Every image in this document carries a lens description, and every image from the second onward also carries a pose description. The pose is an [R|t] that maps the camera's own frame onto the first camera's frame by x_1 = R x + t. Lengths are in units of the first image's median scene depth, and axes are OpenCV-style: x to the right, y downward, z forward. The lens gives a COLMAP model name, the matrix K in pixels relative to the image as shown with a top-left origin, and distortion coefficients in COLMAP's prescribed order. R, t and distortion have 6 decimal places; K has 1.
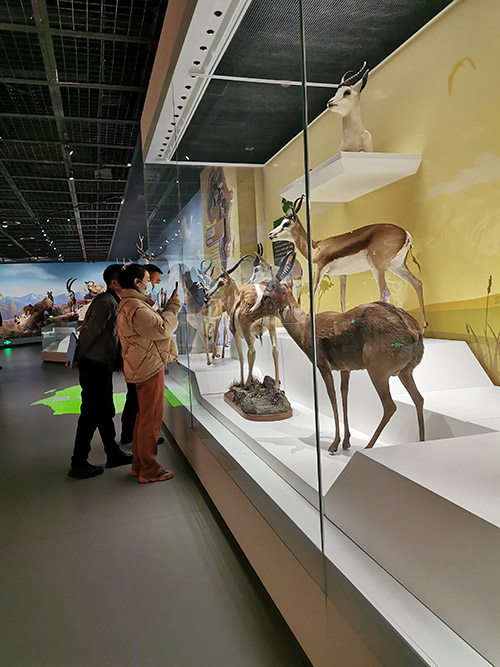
lens RADIAL K [[522.1, 0, 250.1], [0, 522.1, 334.4], [0, 0, 1]] dist [0.058717, -0.016949]
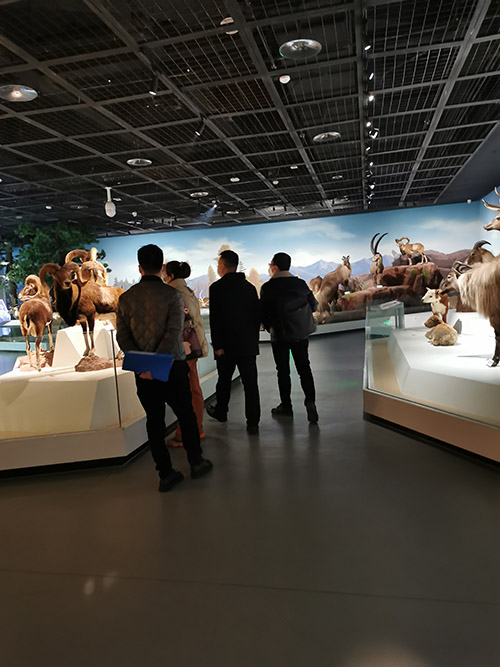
lens RADIAL K [[522.1, 0, 249.5], [0, 522.1, 337.3], [0, 0, 1]] dist [0.058717, -0.016949]
pose [[0.871572, 0.034701, -0.489038, -0.616142], [-0.006220, 0.998194, 0.059744, -0.064129], [0.490228, -0.049029, 0.870214, 1.375473]]
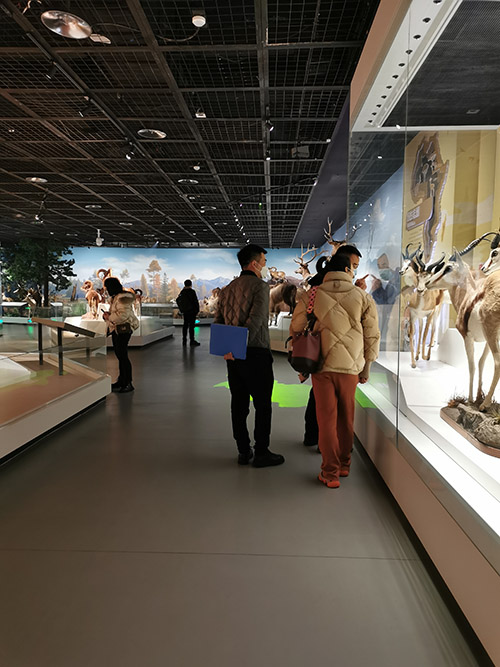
lens RADIAL K [[522.1, 0, 254.0], [0, 522.1, 333.2], [0, 0, 1]] dist [0.058717, -0.016949]
pose [[0.946379, 0.074588, -0.314331, -0.041431], [-0.068726, 0.997193, 0.029707, -0.002420], [0.315664, -0.006512, 0.948849, 0.086307]]
